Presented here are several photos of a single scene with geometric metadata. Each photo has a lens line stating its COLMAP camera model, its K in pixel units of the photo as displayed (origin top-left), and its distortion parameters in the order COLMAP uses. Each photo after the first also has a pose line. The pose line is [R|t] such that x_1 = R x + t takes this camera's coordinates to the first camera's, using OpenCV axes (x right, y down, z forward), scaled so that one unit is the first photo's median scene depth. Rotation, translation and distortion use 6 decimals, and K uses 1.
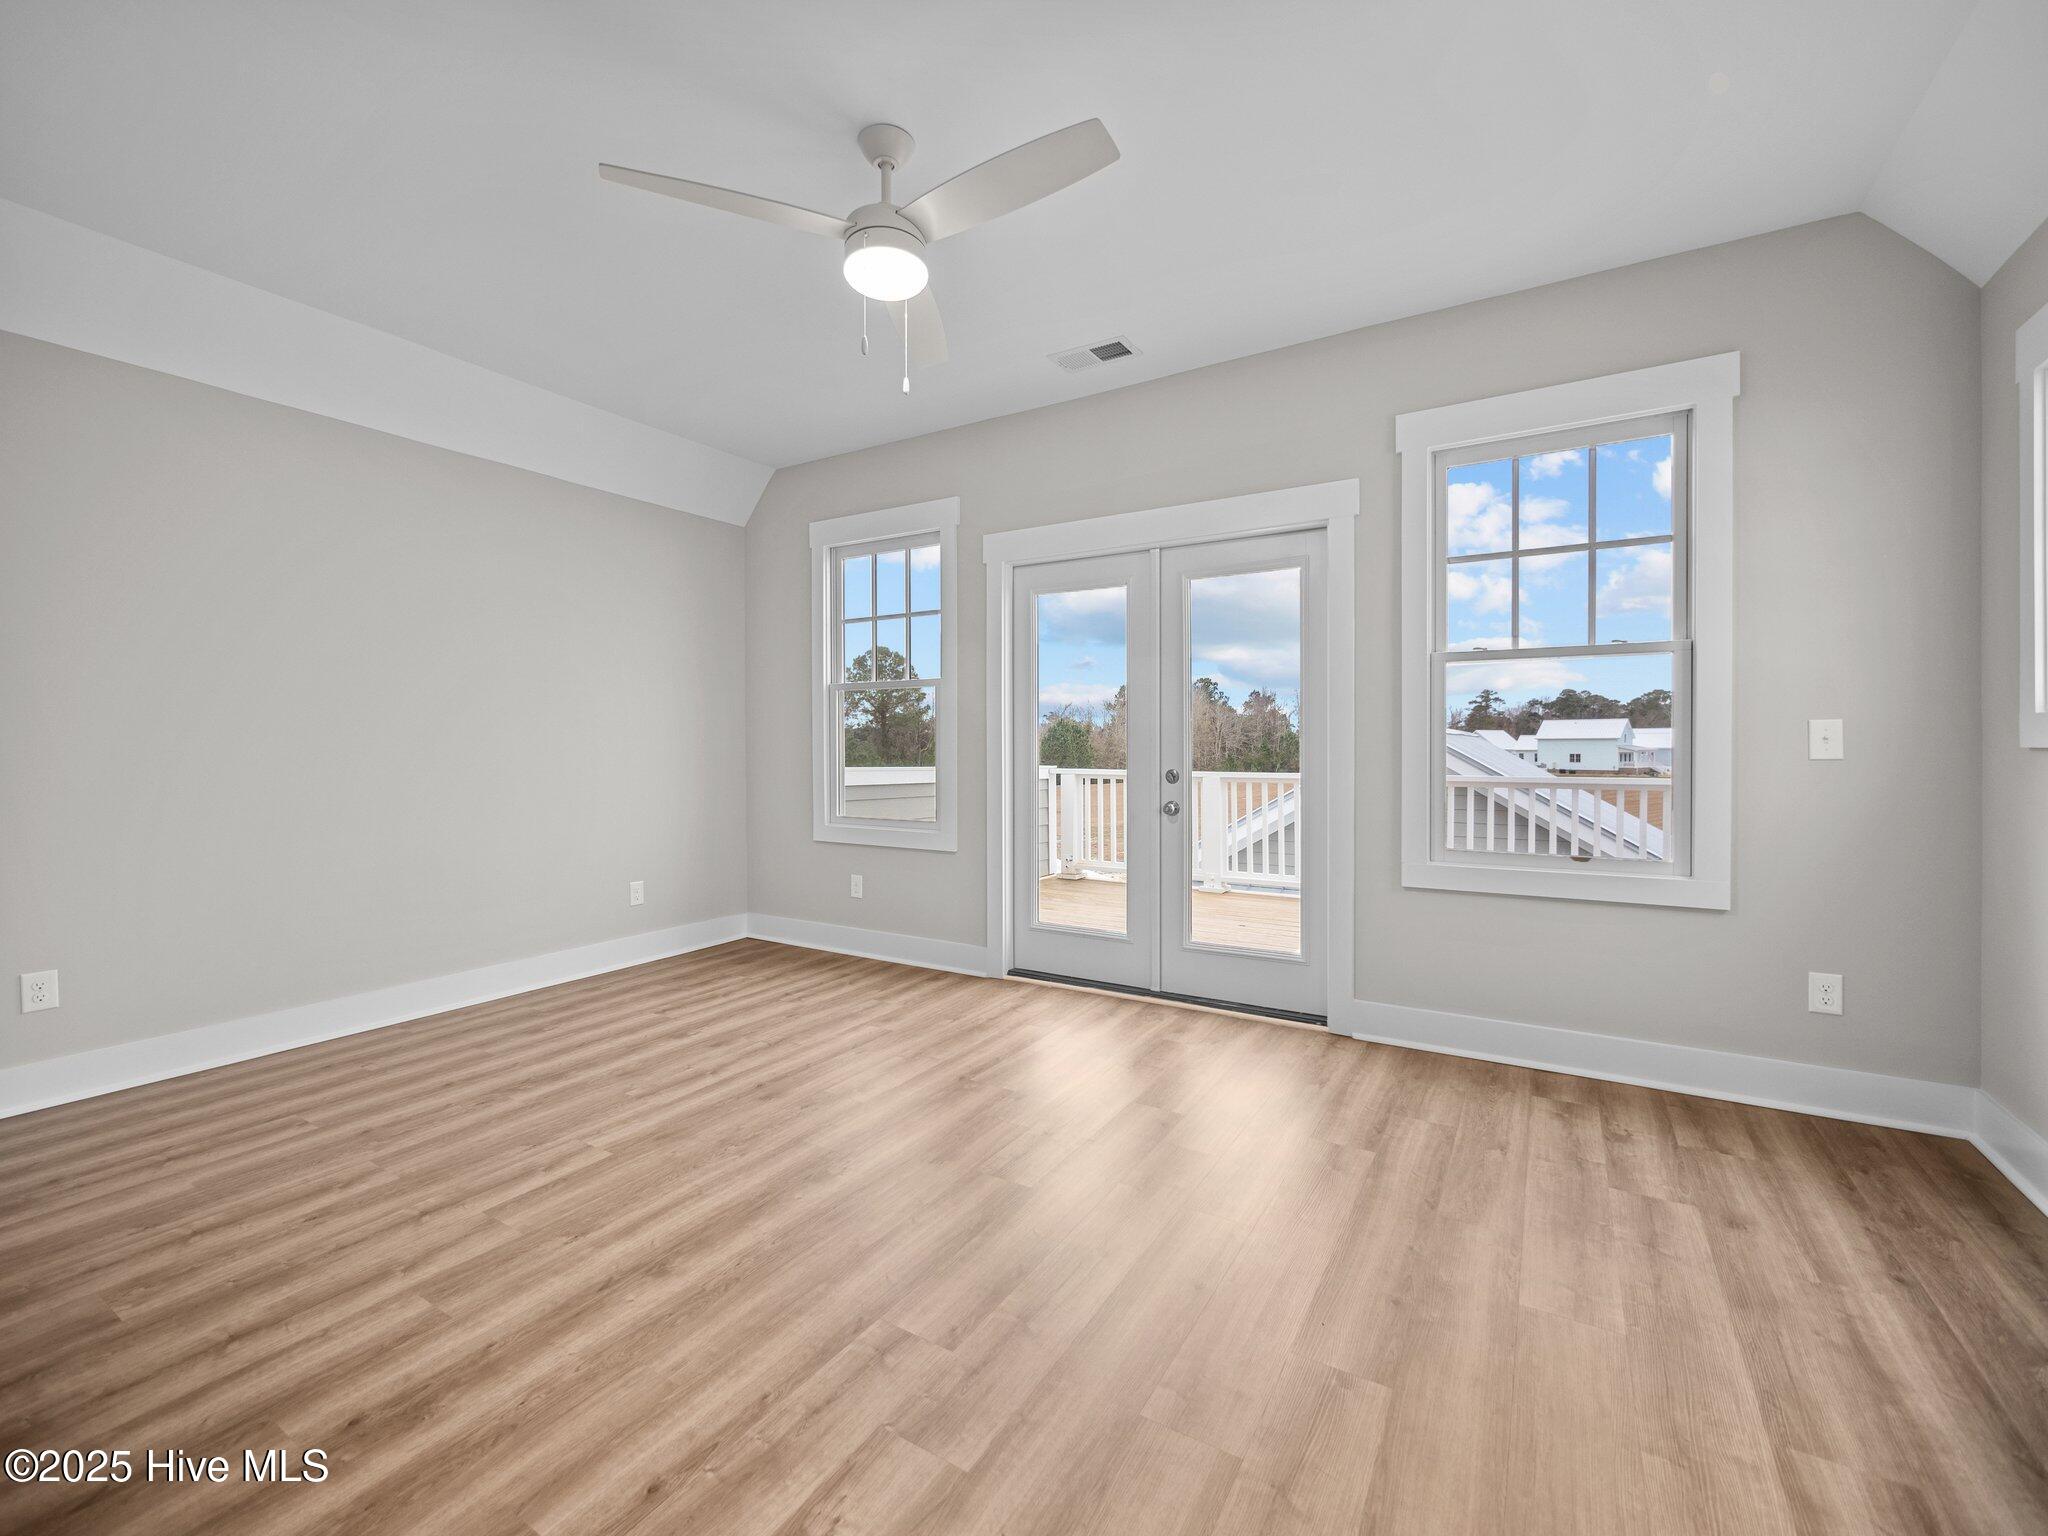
lens RADIAL K [[872.0, 0, 1024.0], [0, 872.0, 768.0], [0, 0, 1]] dist [-0.007093, 0.002882]
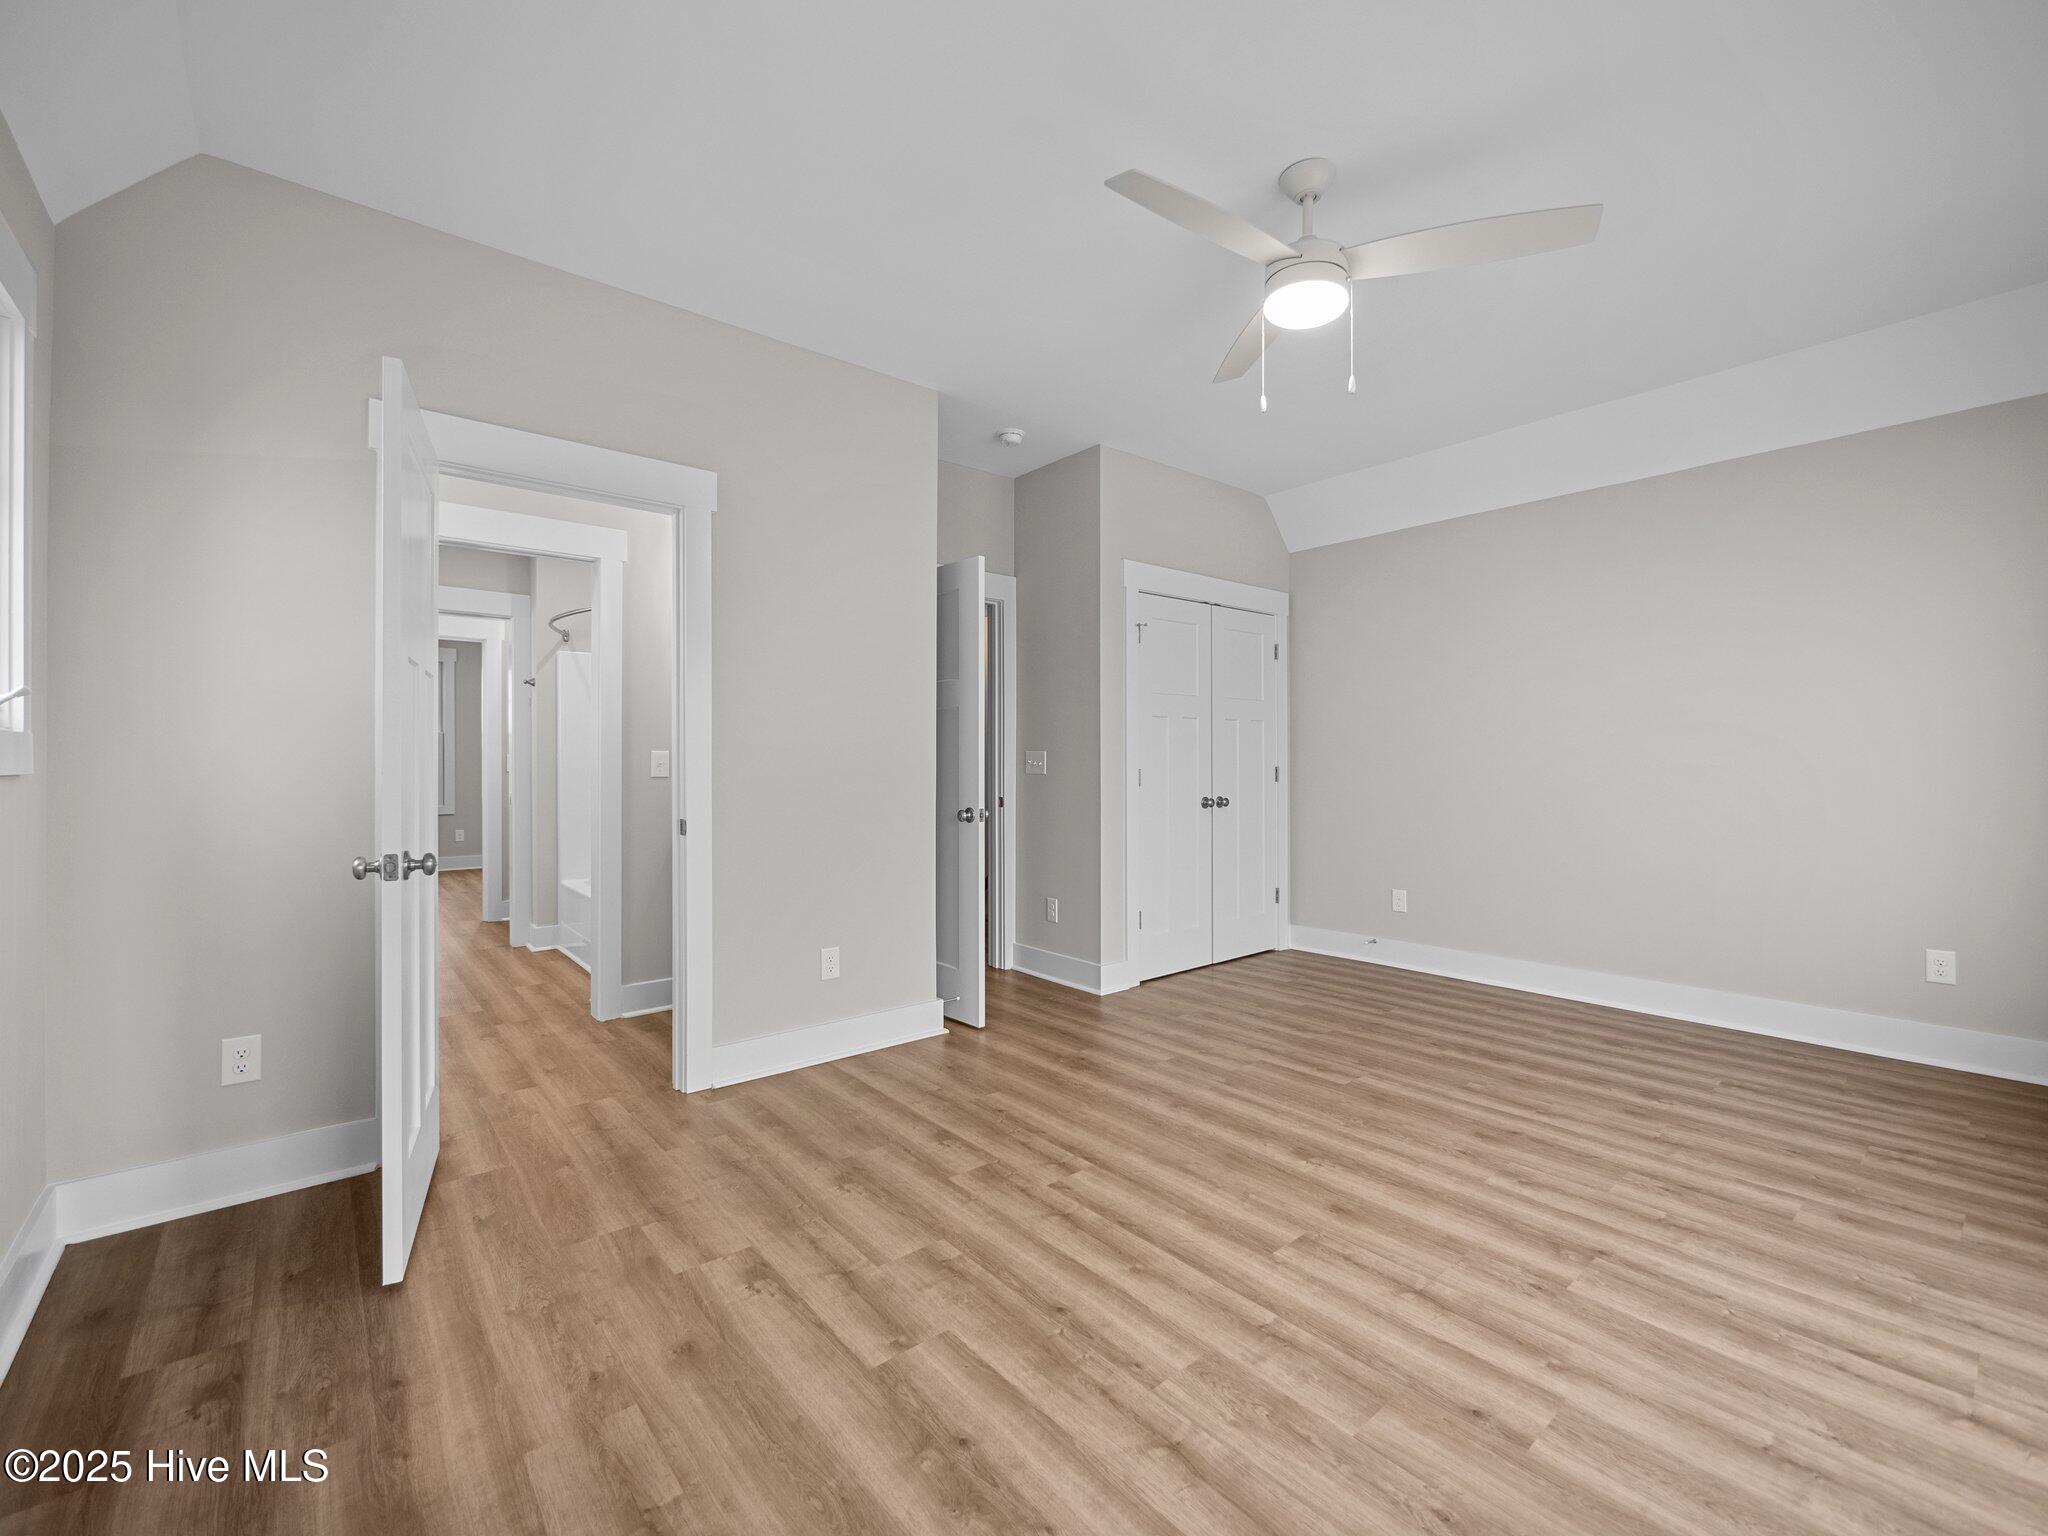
lens RADIAL K [[872.0, 0, 1024.0], [0, 872.0, 768.0], [0, 0, 1]] dist [-0.007093, 0.002882]
pose [[-0.332531, 0.009275, -0.943047, 0.742172], [-0.019434, 0.999672, 0.016684, -0.024095], [0.942892, 0.023875, -0.332242, 0.826680]]
